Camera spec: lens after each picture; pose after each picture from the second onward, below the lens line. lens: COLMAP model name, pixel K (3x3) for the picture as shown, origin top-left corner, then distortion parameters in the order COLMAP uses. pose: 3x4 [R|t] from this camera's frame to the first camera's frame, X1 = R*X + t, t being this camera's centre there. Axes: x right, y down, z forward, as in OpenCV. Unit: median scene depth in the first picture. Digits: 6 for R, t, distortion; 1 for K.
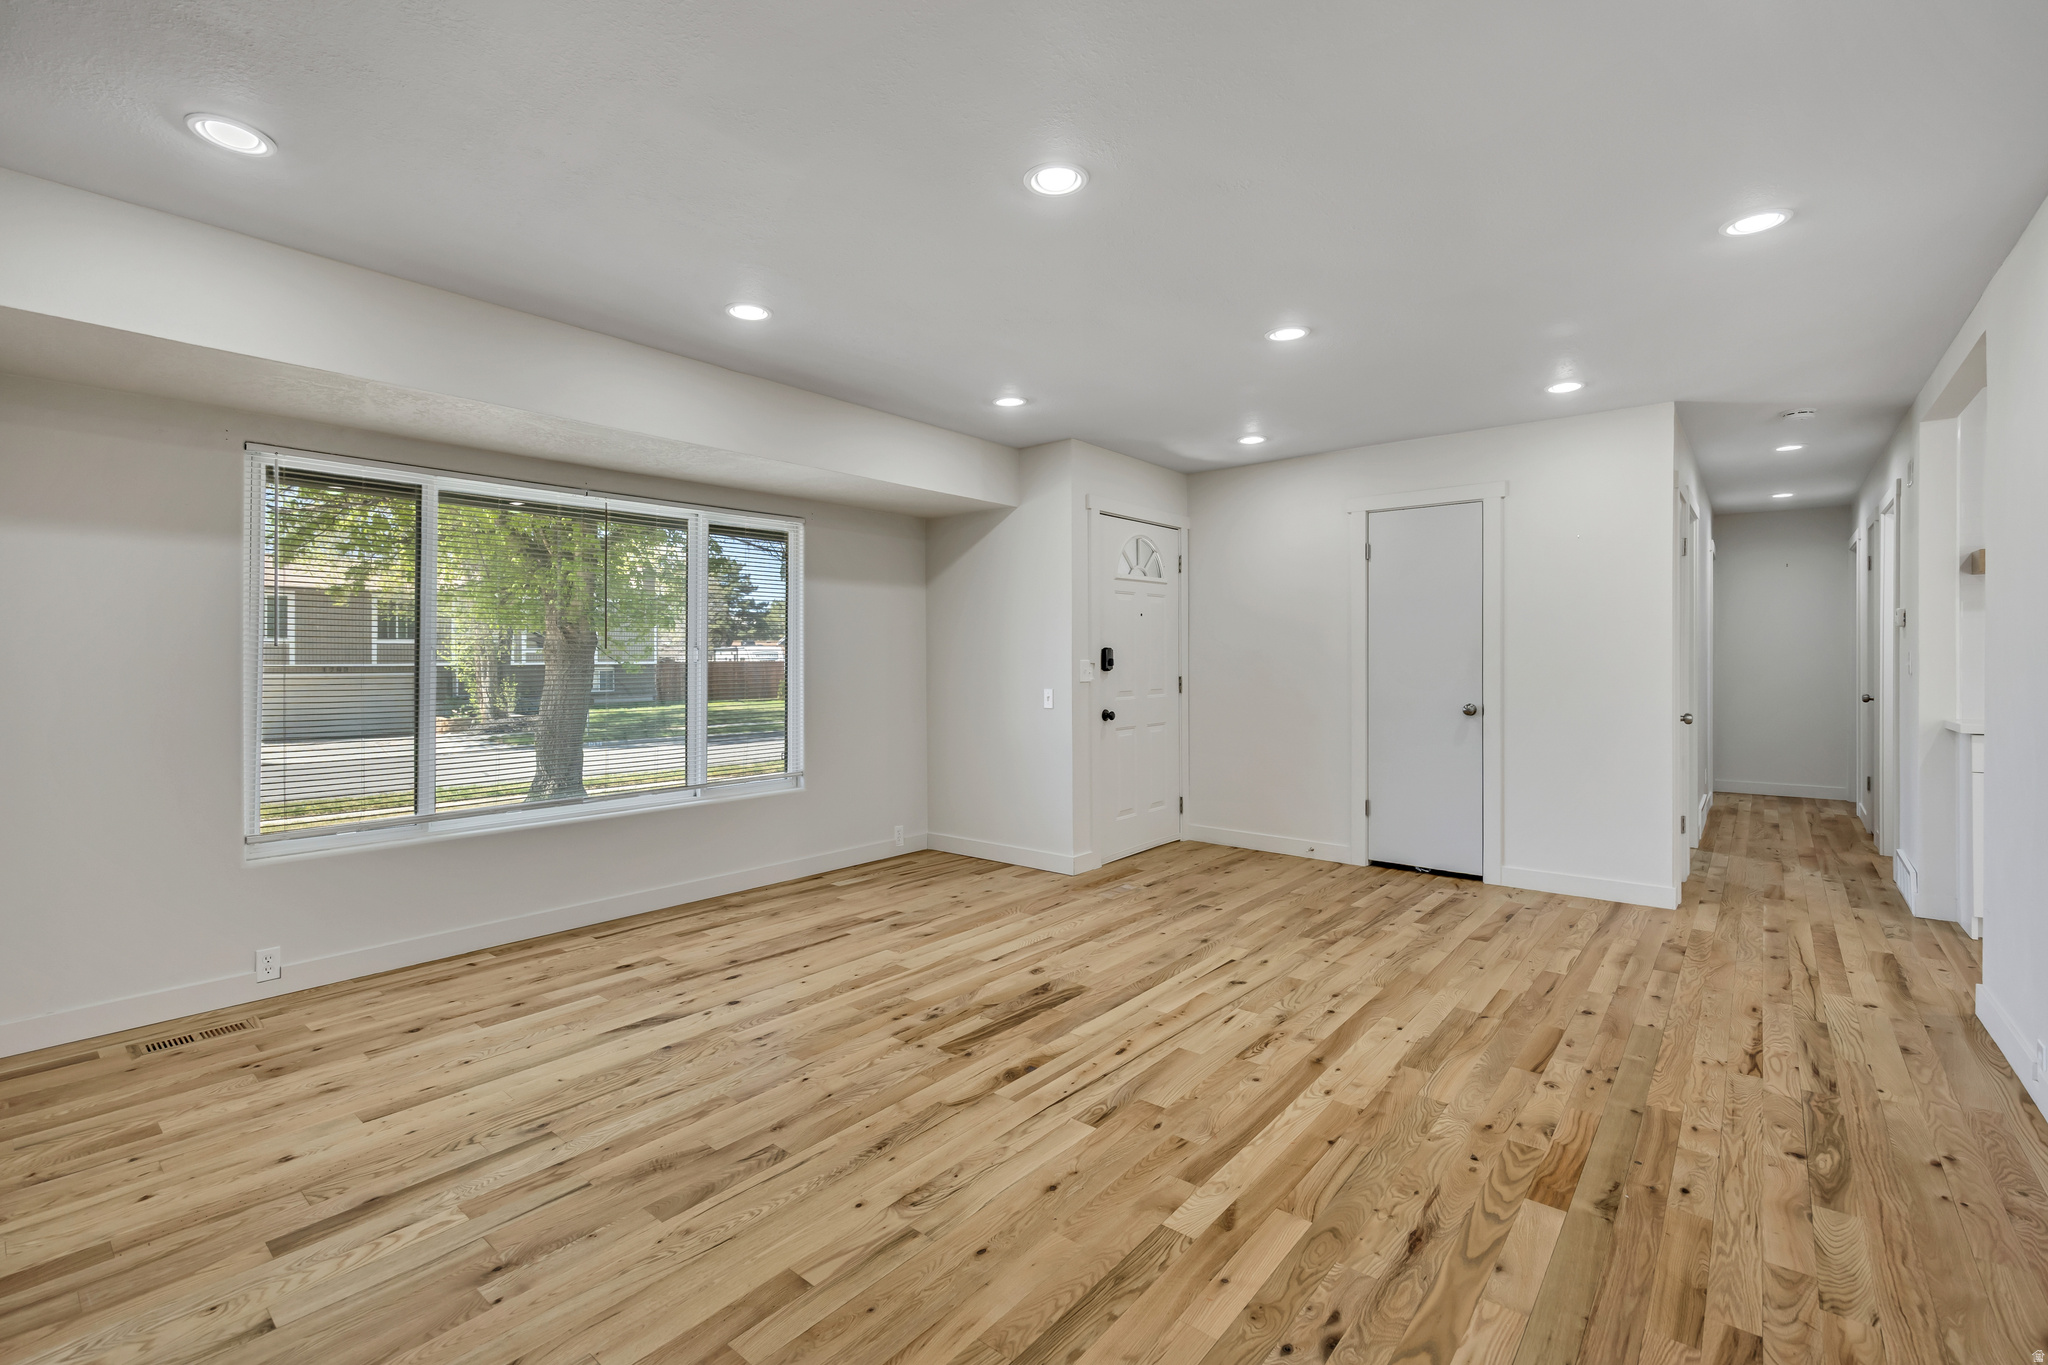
lens RADIAL K [[893.0, 0, 1022.1], [0, 893.0, 670.0], [0, 0, 1]] dist [-0.001281, -0.000216]
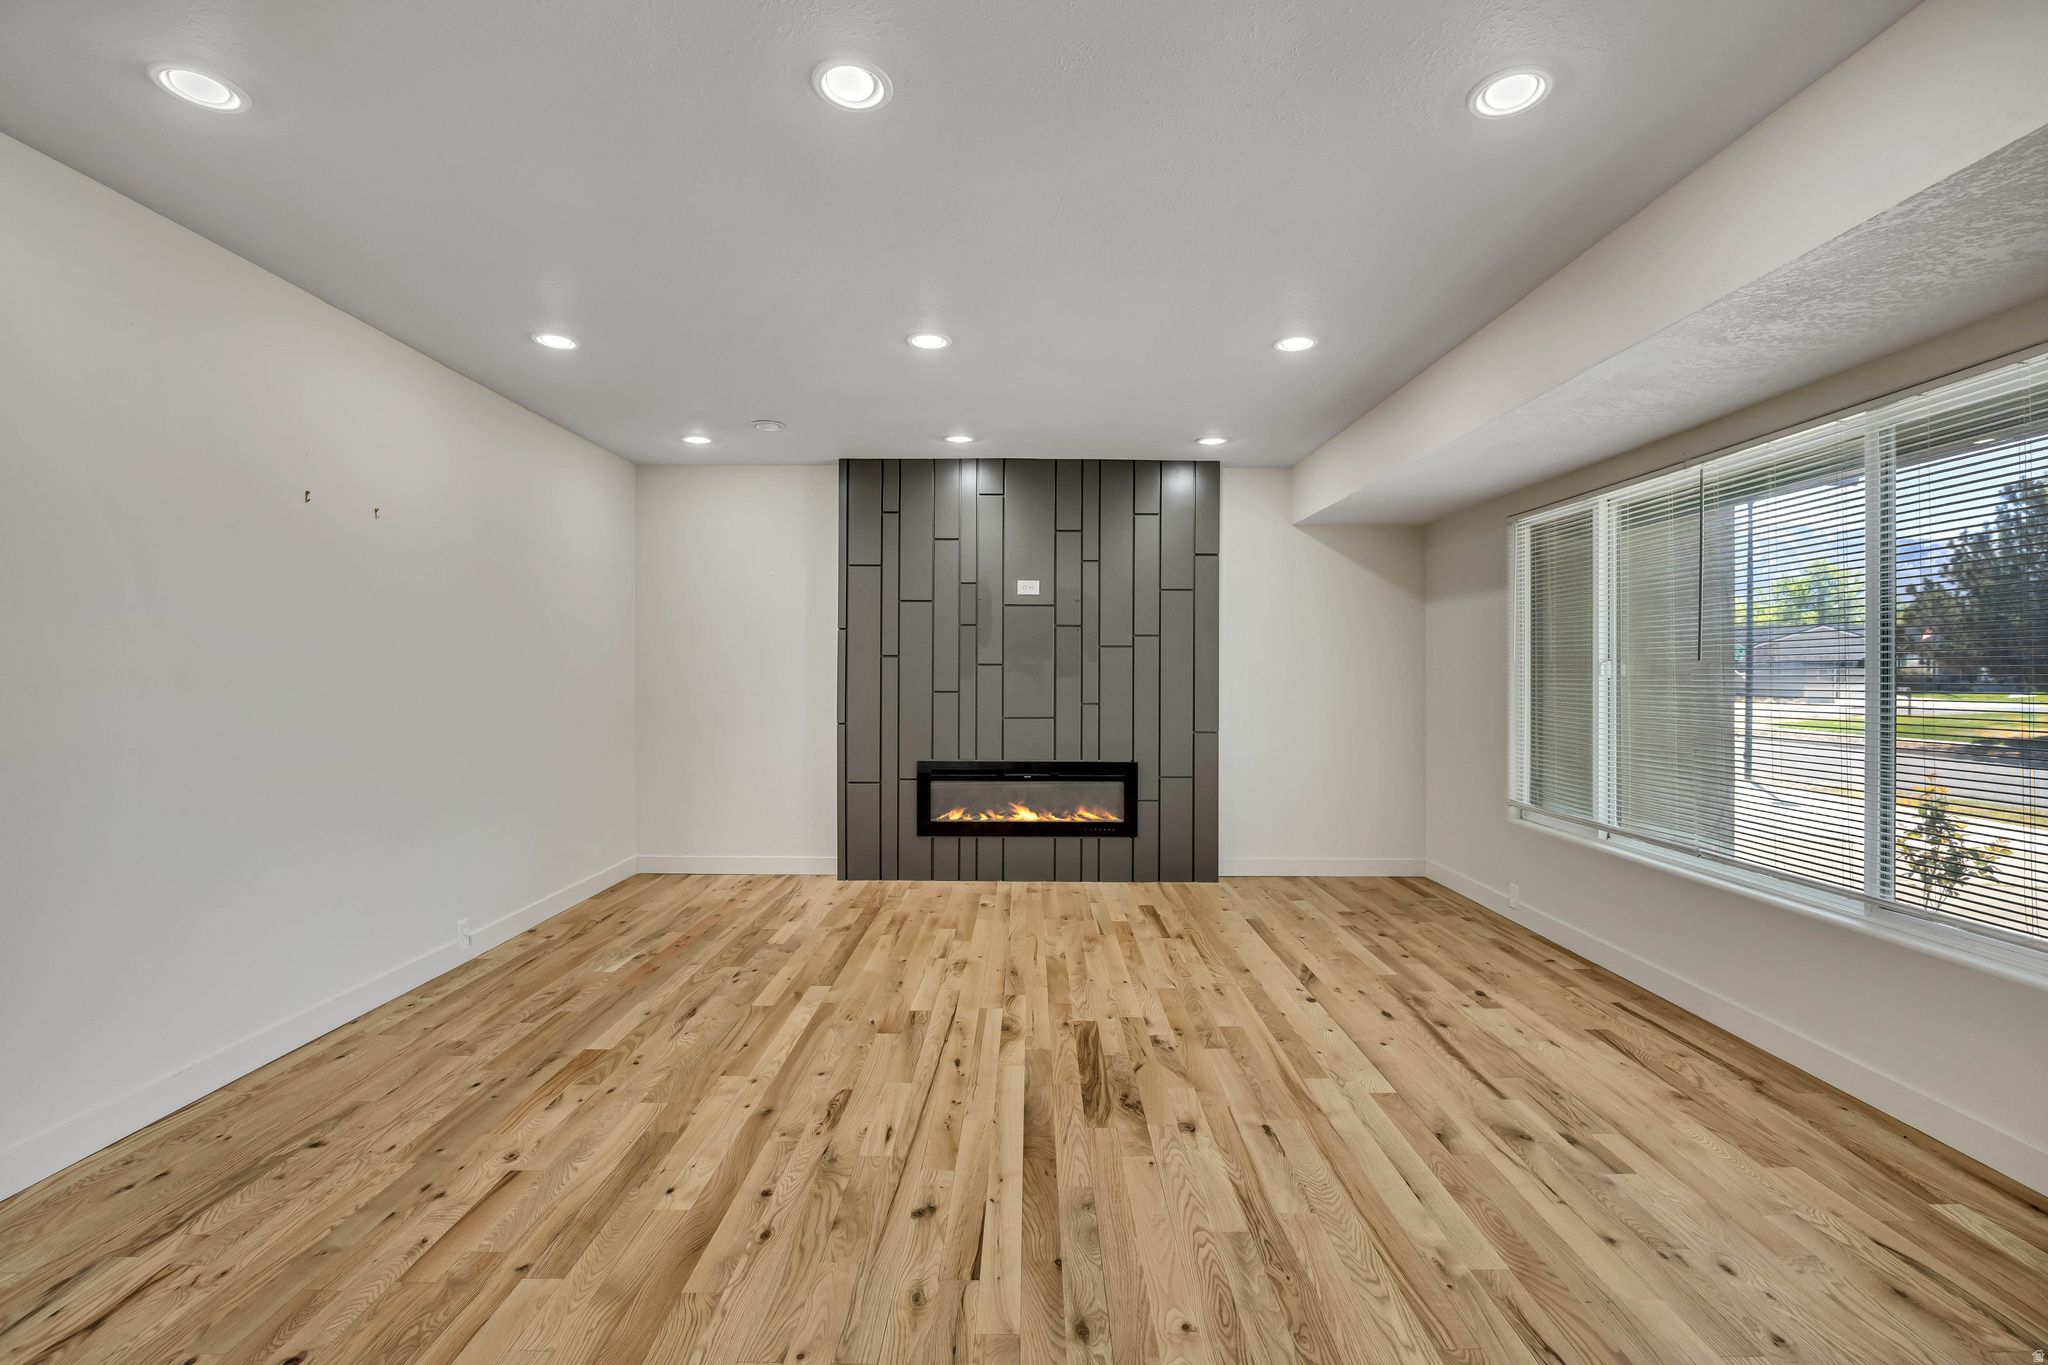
lens RADIAL K [[893.0, 0, 1022.5], [0, 893.0, 674.5], [0, 0, 1]] dist [-0.001281, -0.000216]
pose [[-0.774132, 0.002950, -0.633017, 0.636127], [-0.005427, 0.999921, 0.011296, -0.021885], [0.633000, 0.012180, -0.774056, 1.676289]]
